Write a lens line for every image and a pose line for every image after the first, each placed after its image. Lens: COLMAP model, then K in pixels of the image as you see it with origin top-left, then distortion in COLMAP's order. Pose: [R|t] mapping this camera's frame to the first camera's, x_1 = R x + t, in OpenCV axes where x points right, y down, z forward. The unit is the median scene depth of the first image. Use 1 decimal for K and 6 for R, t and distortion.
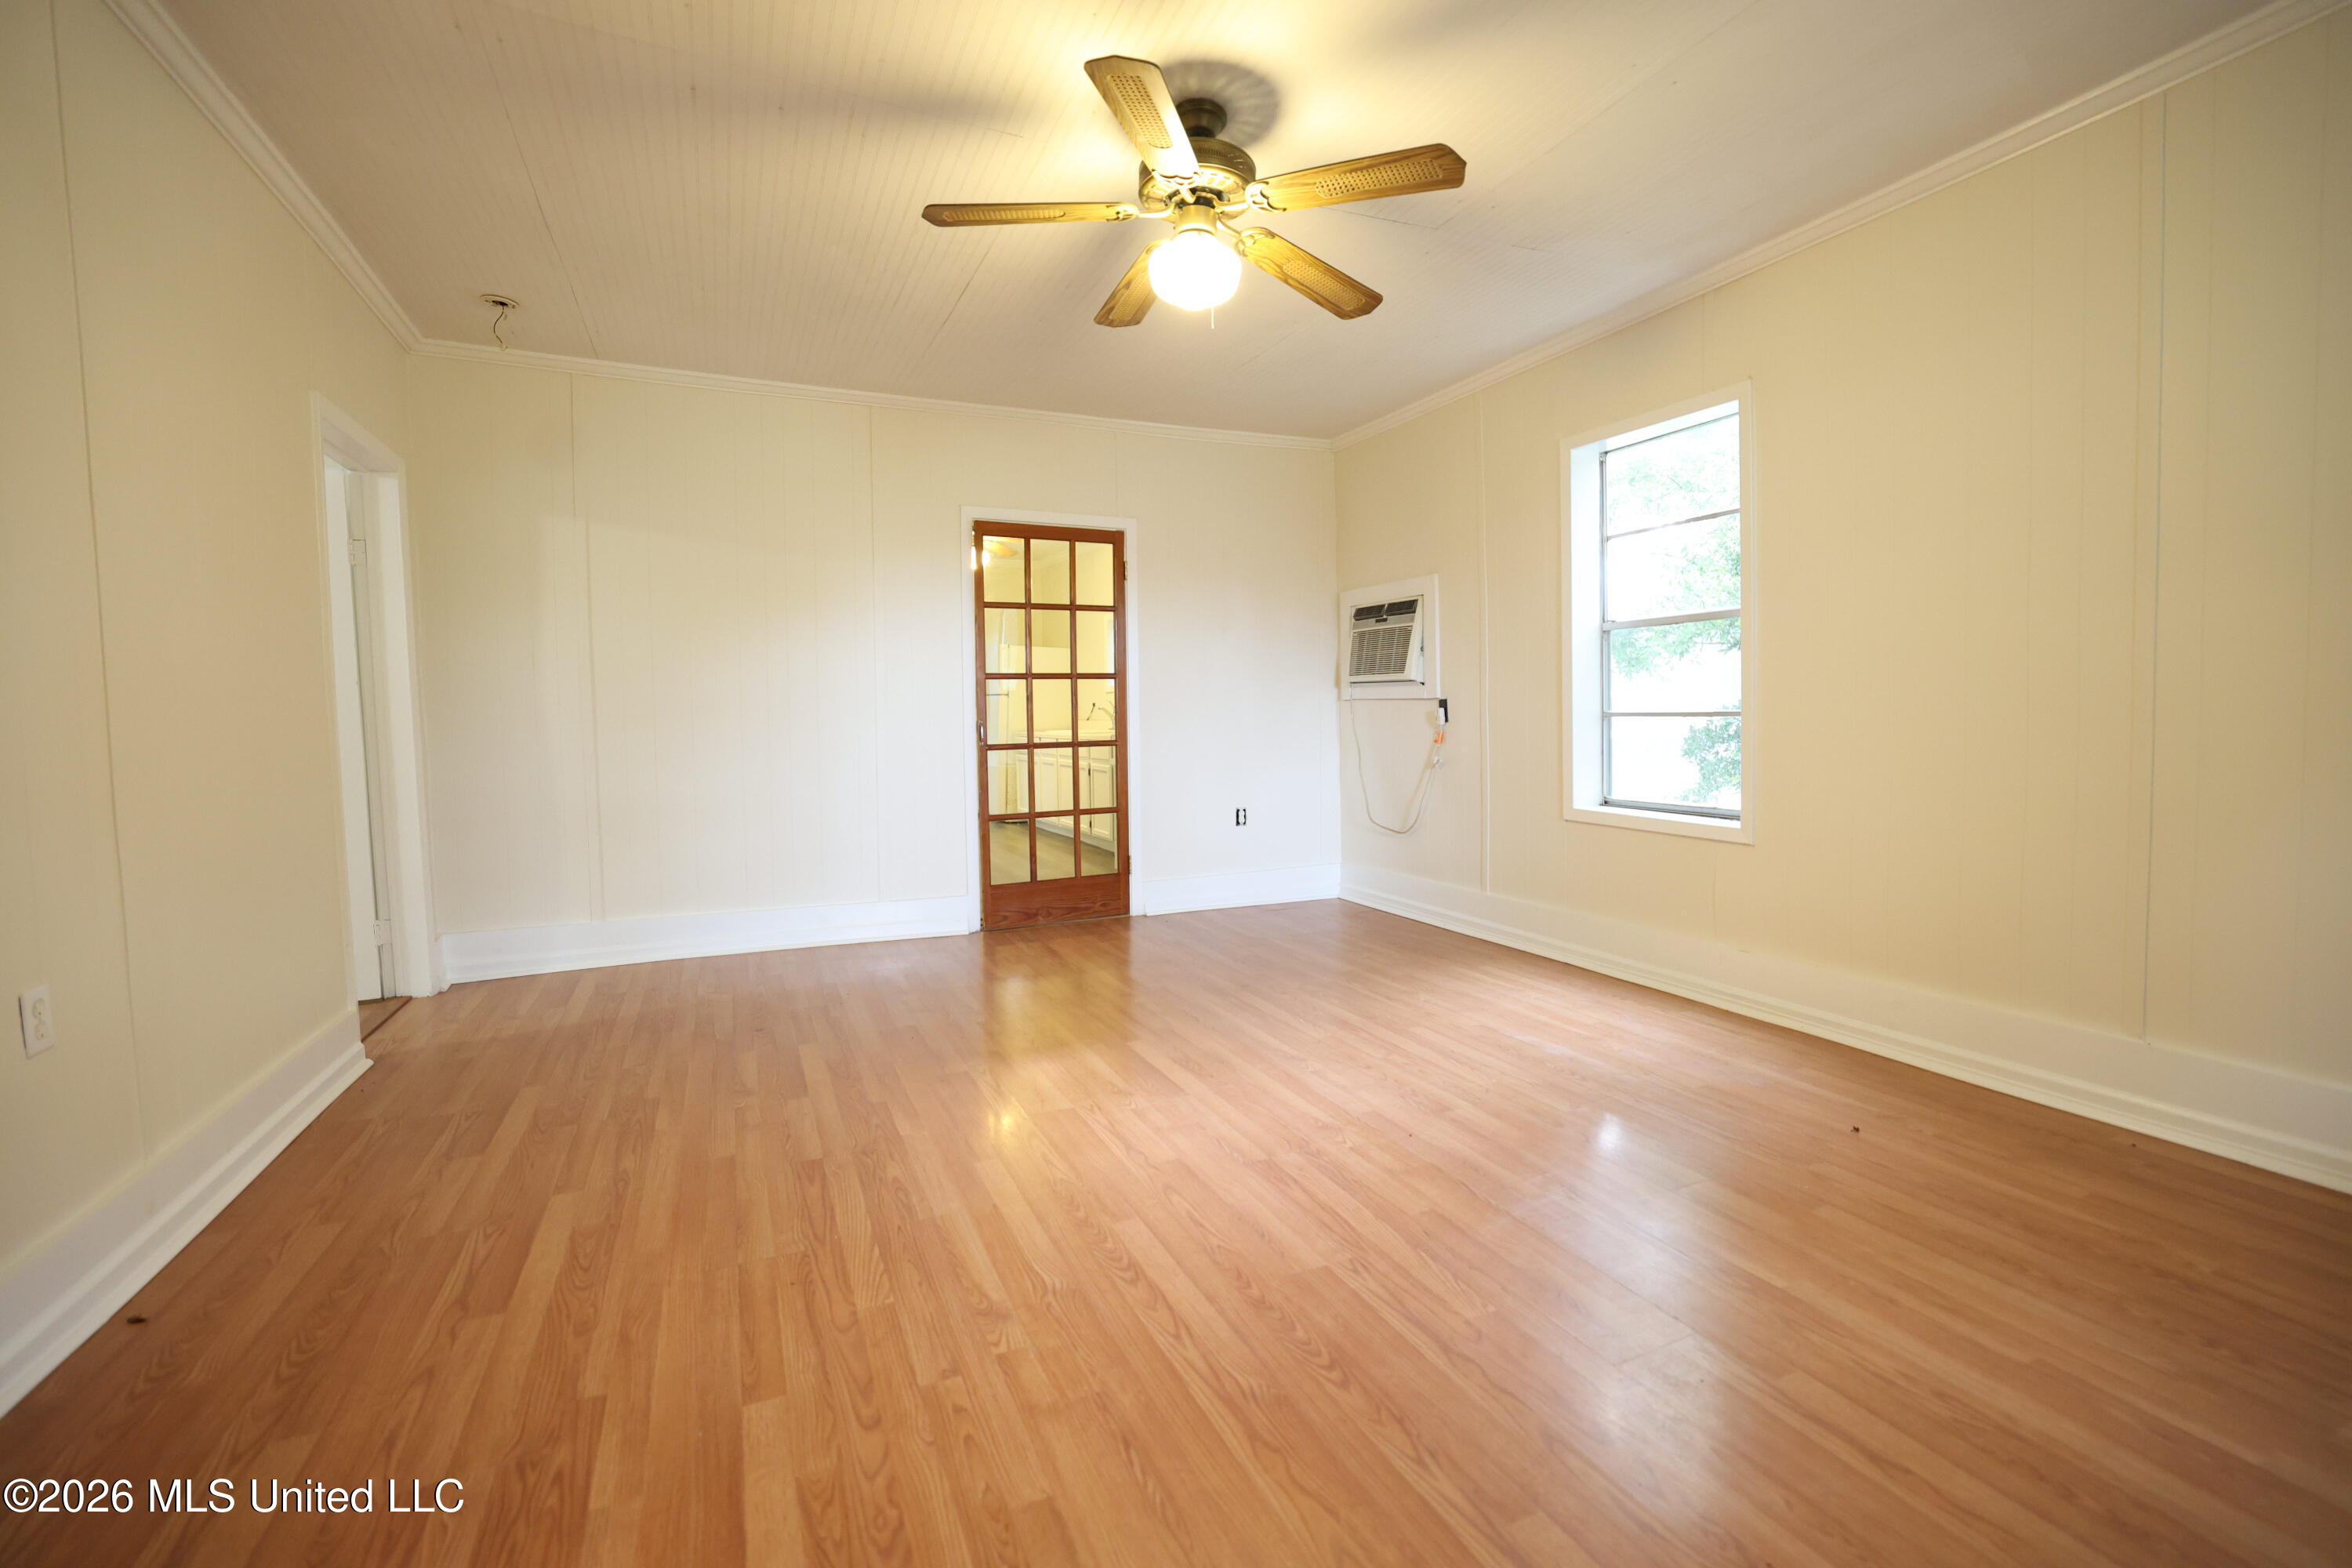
lens RADIAL K [[1009.1, 0, 1172.9], [0, 1009.1, 772.0], [0, 0, 1]] dist [-0.045582, 0.017224]
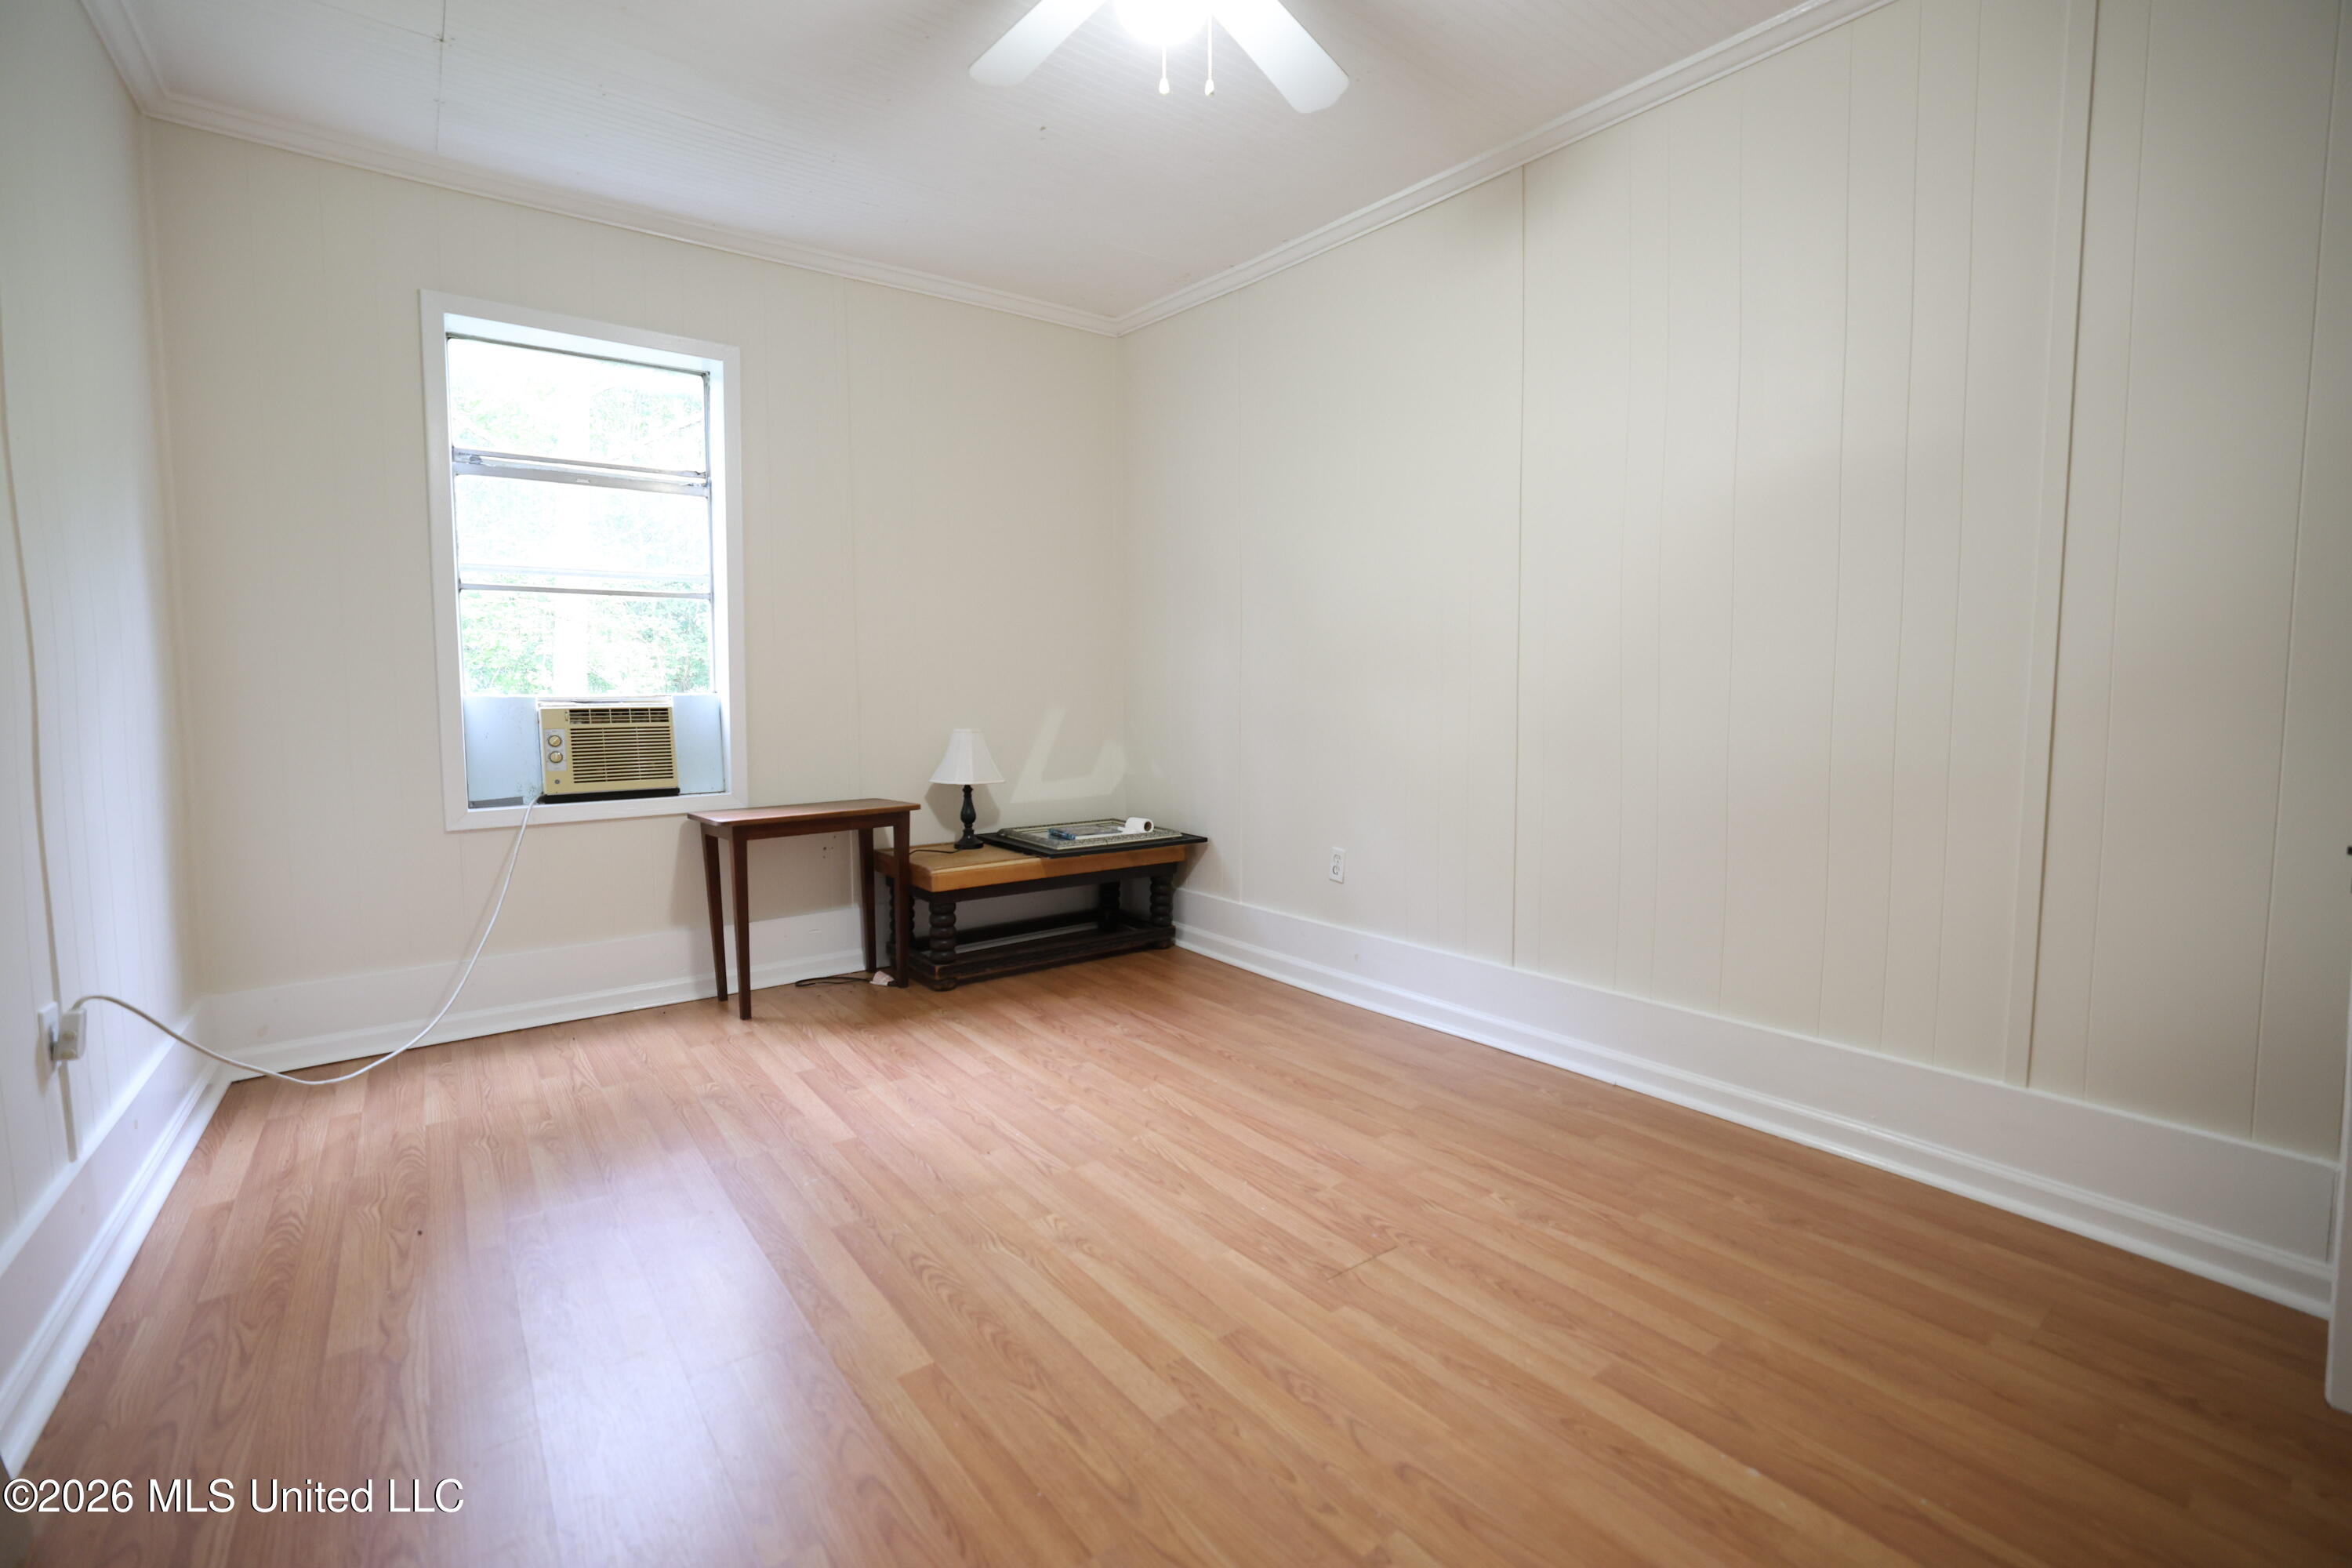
lens RADIAL K [[1009.1, 0, 1172.9], [0, 1009.1, 772.0], [0, 0, 1]] dist [-0.045582, 0.017224]
pose [[-0.973494, 0.031487, -0.226536, -0.001006], [0.003593, 0.992462, 0.122503, -0.093160], [0.228686, 0.118442, -0.966268, 1.860839]]
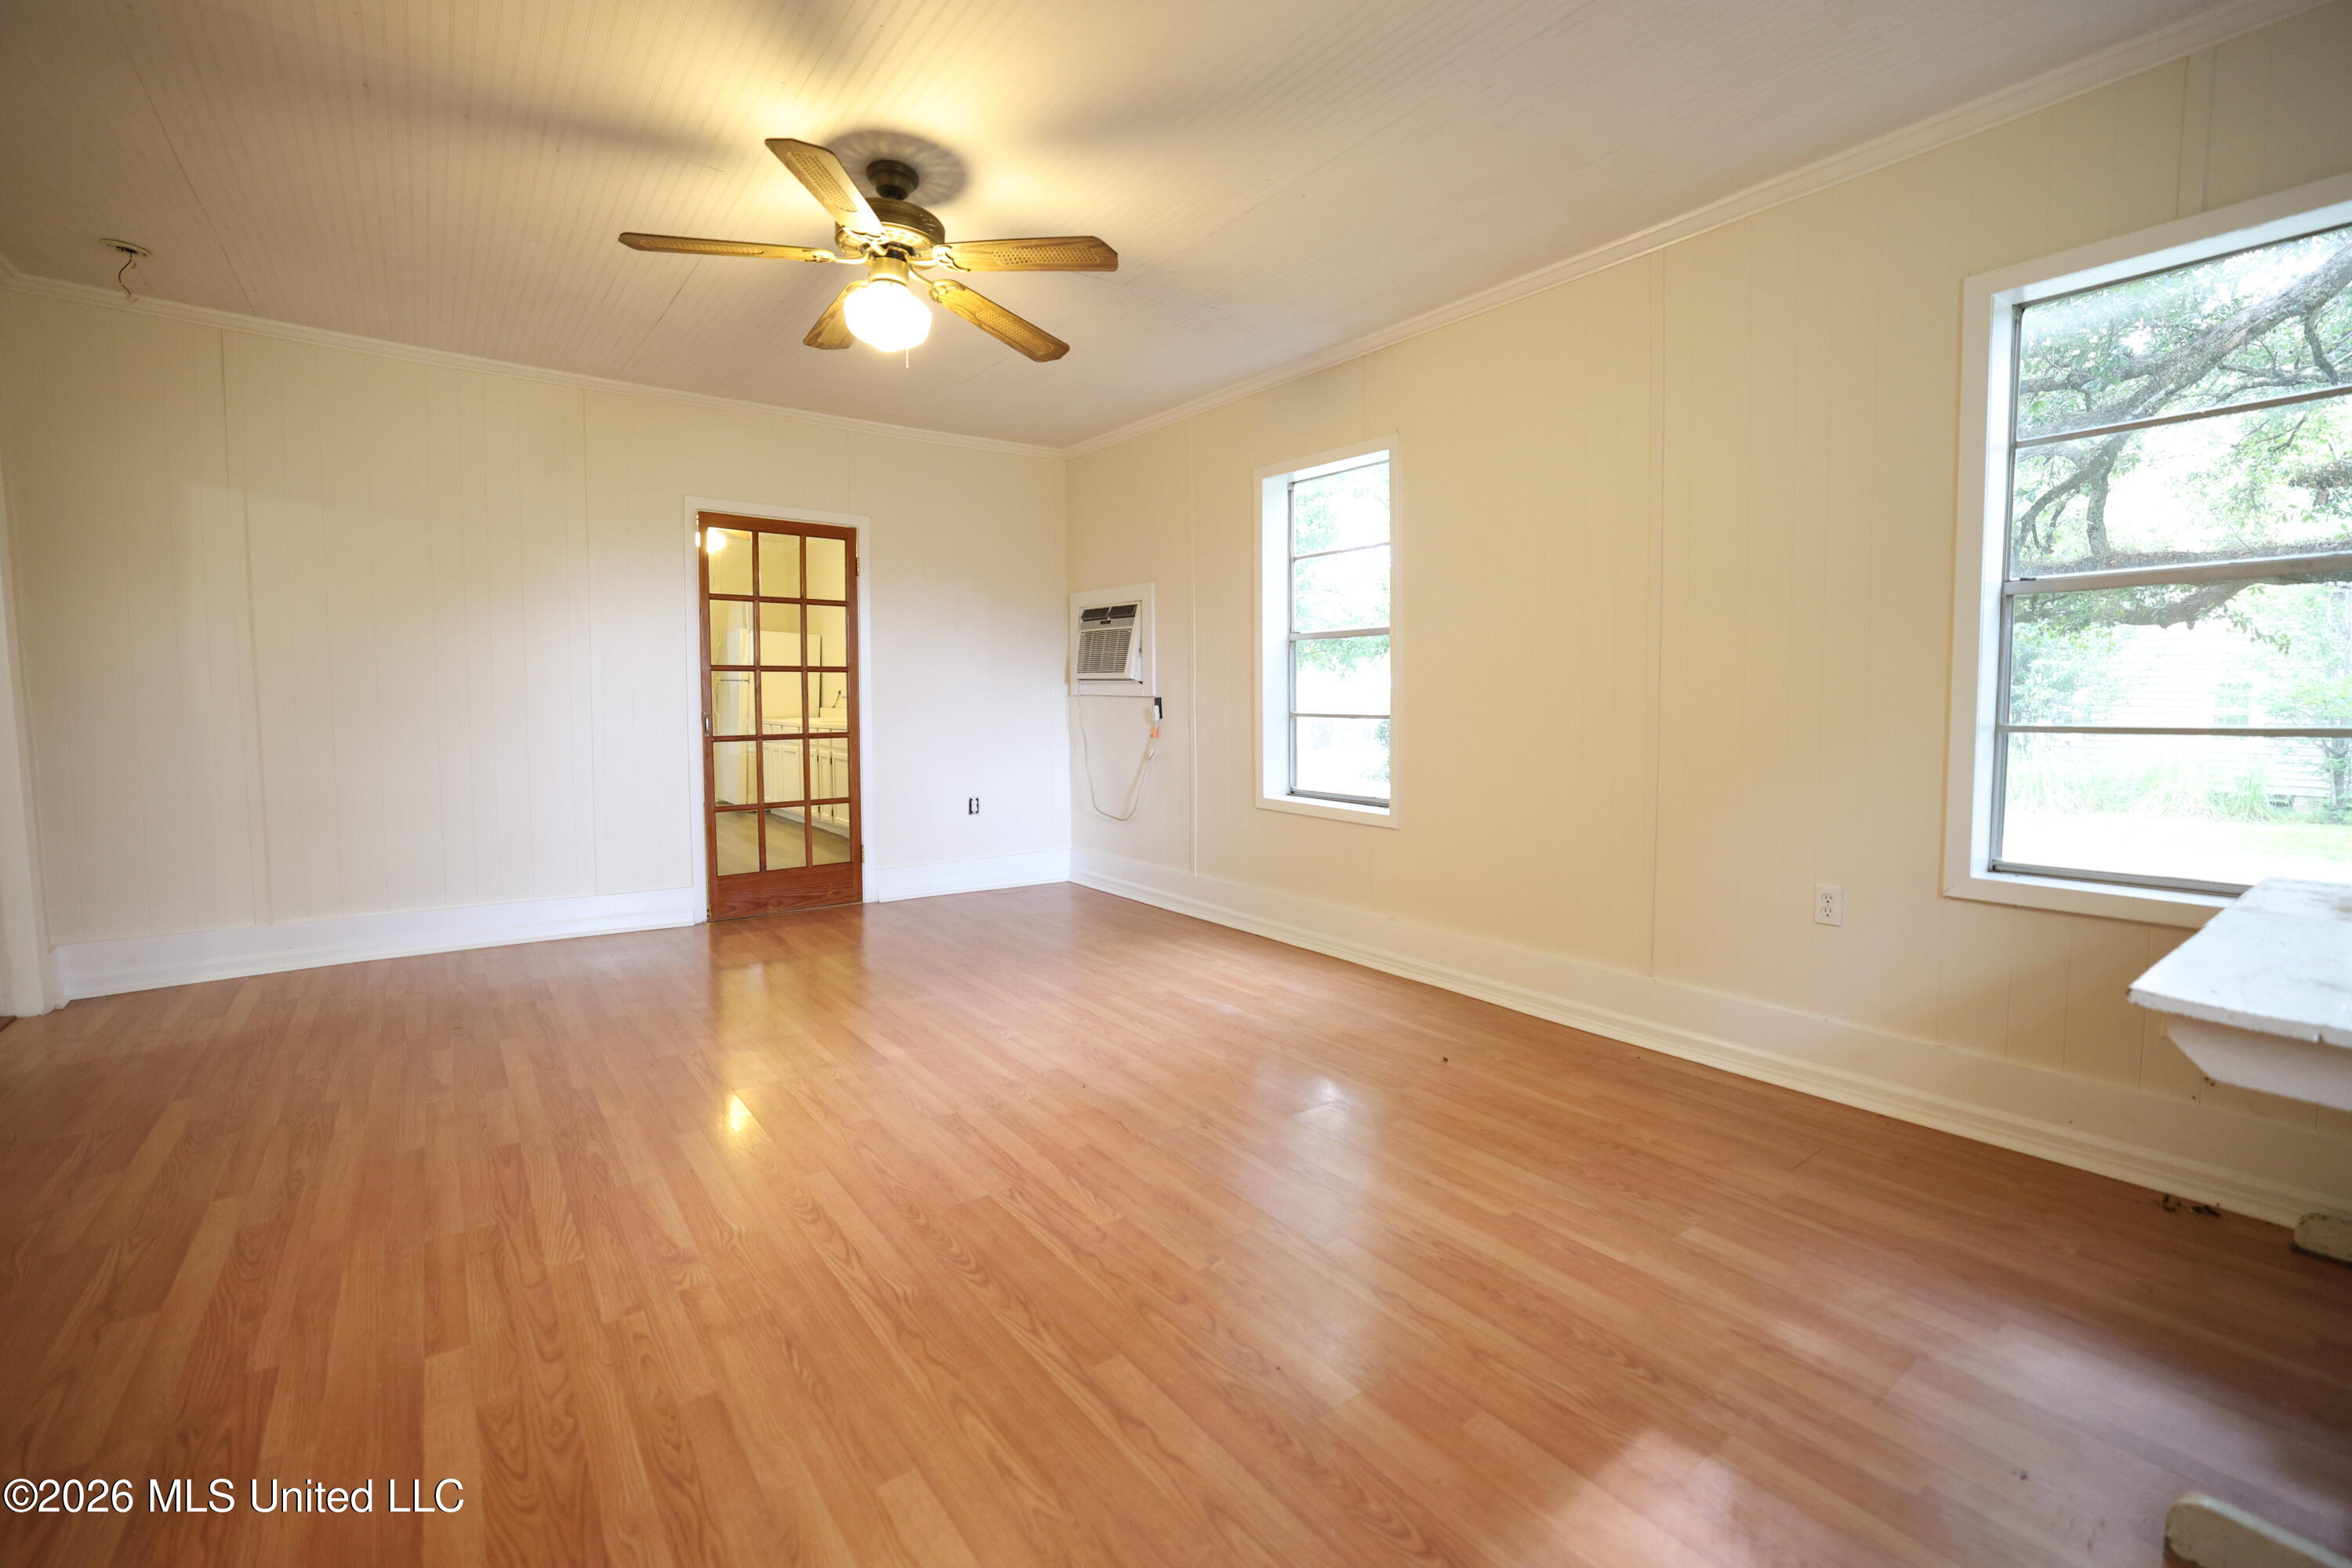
lens RADIAL K [[1009.1, 0, 1172.9], [0, 1009.1, 772.0], [0, 0, 1]] dist [-0.045582, 0.017224]
pose [[0.974773, -0.000015, 0.223201, 0.084136], [-0.003417, 0.999882, 0.014991, -0.016954], [-0.223174, -0.015375, 0.974657, -0.152299]]
